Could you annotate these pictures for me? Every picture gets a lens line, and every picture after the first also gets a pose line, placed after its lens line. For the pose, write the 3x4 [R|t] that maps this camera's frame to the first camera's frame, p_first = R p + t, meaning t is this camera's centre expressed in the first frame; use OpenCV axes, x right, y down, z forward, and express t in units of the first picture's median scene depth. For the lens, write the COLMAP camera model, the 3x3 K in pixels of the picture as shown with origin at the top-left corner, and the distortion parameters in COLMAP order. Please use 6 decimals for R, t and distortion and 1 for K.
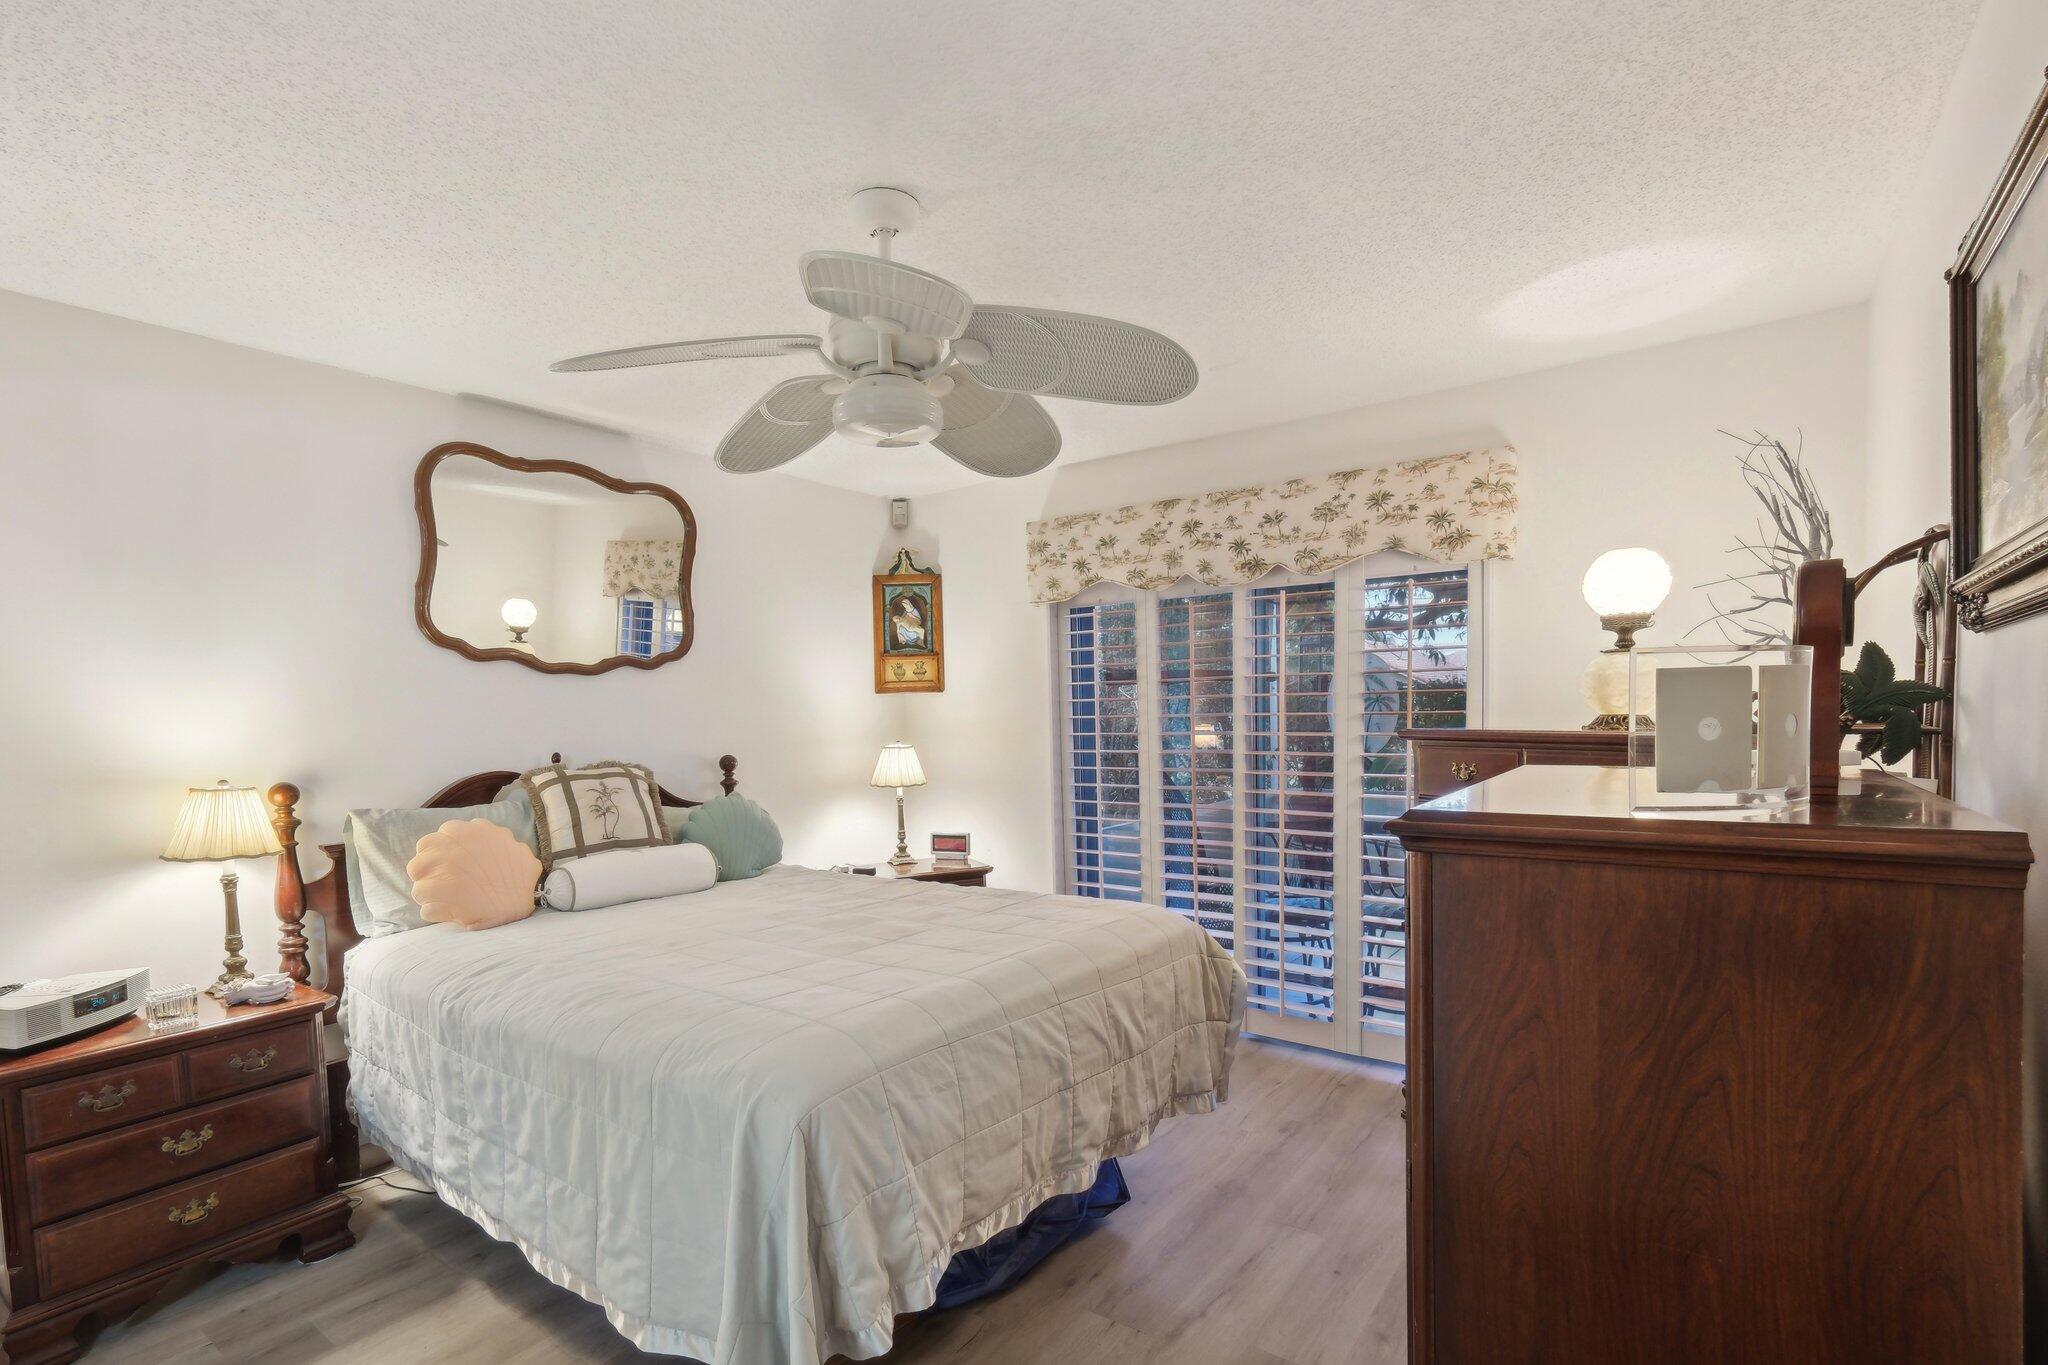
lens RADIAL K [[937.8, 0, 995.1], [0, 937.8, 754.5], [0, 0, 1]] dist [0.001476, -0.001736]
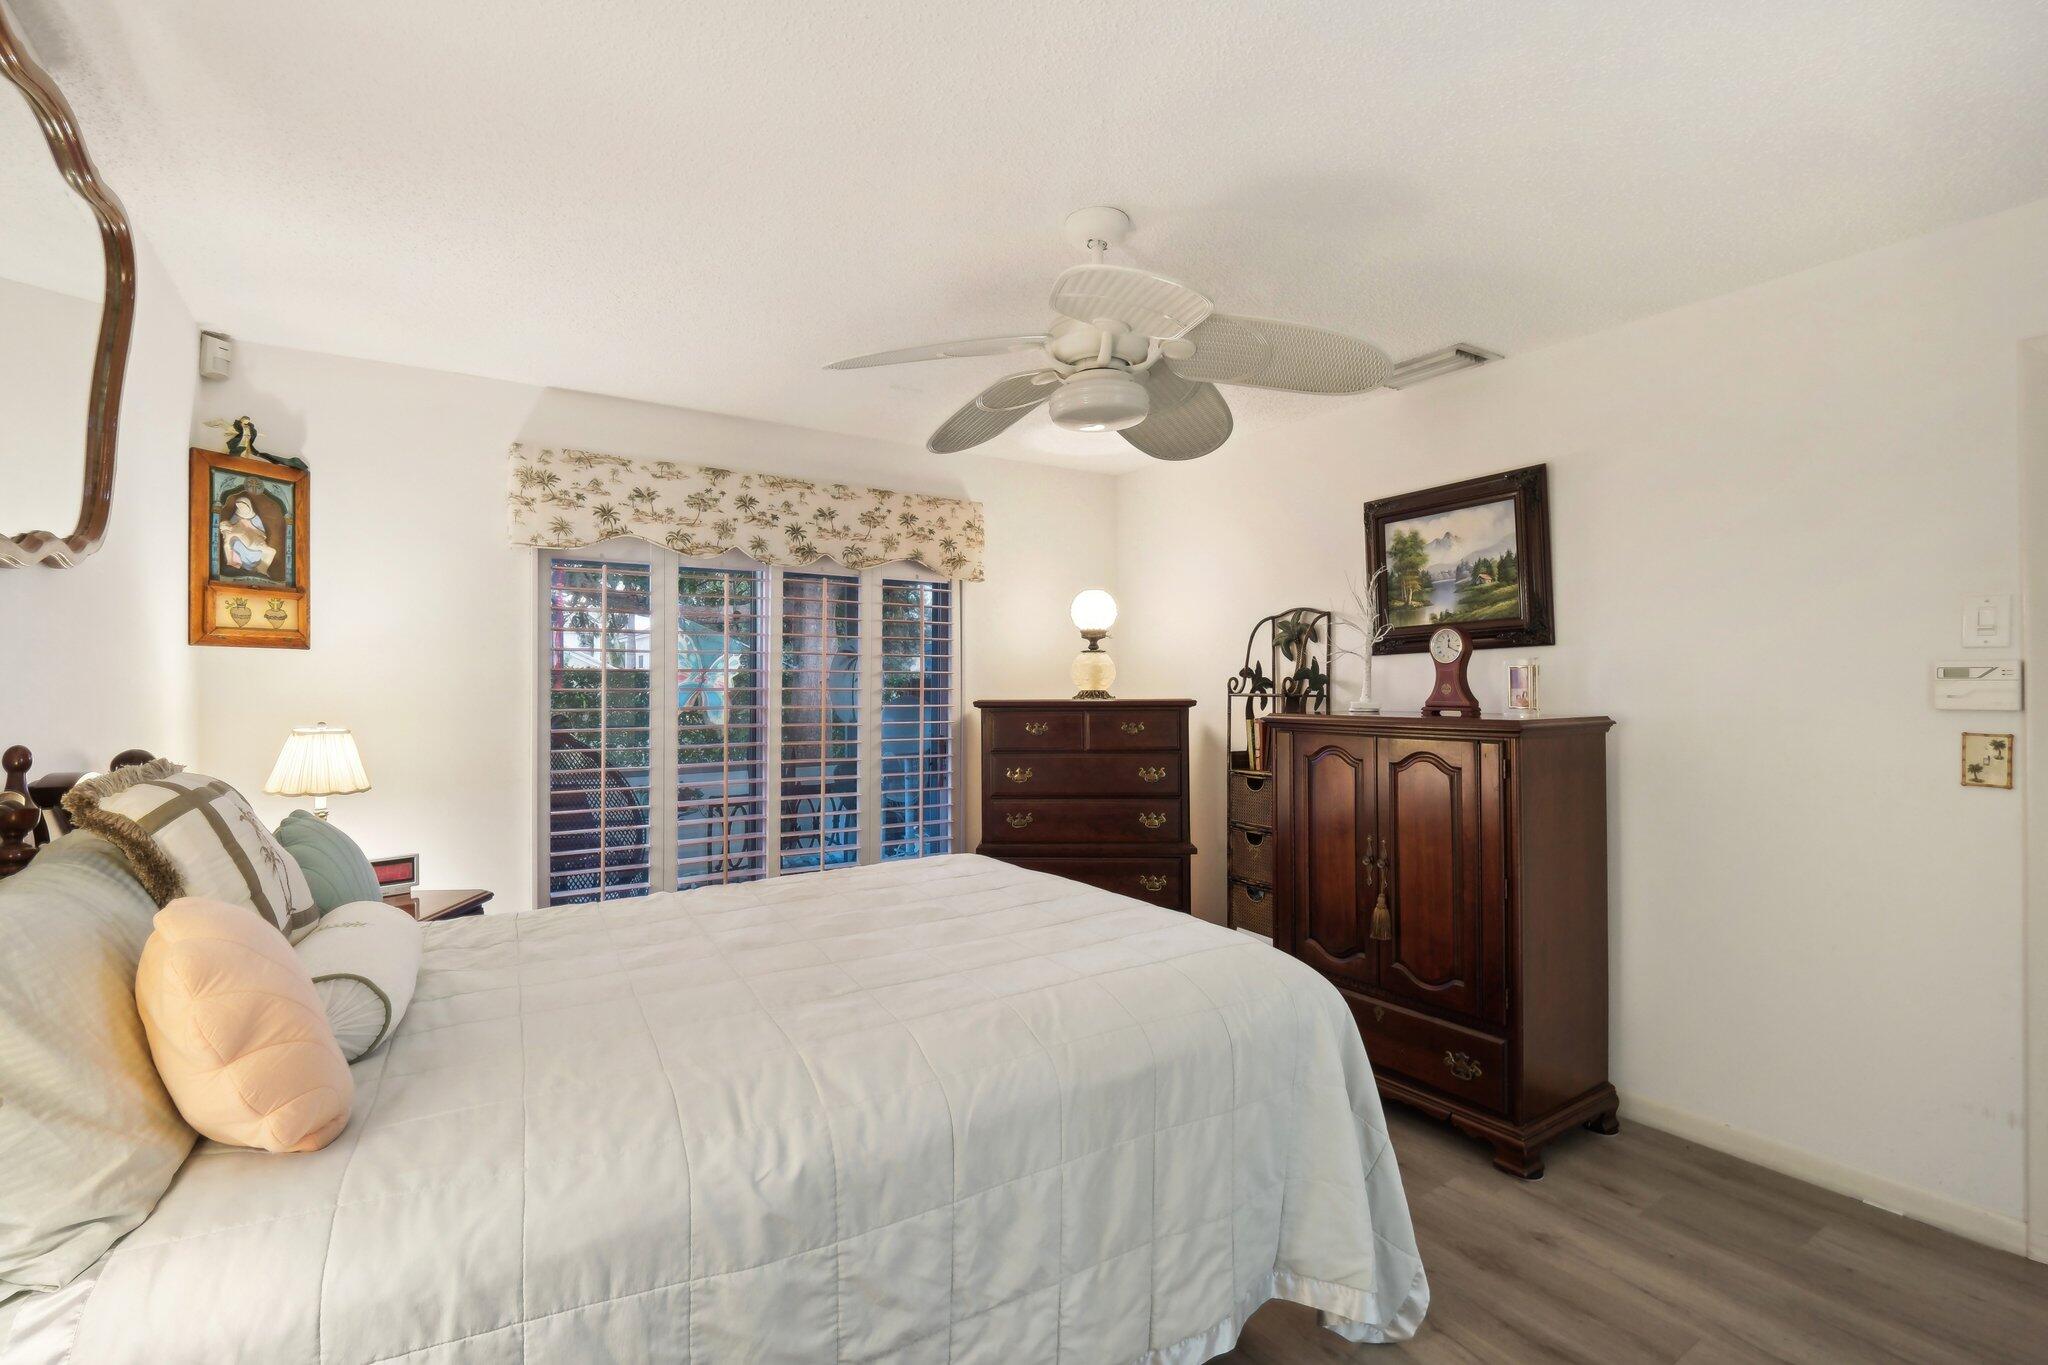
lens RADIAL K [[937.8, 0, 990.0], [0, 937.8, 681.0], [0, 0, 1]] dist [0.001476, -0.001736]
pose [[0.351084, 0.027656, 0.935935, -0.618274], [0.039400, 0.998242, -0.044276, 0.004085], [-0.935515, 0.052421, 0.349377, 0.400580]]
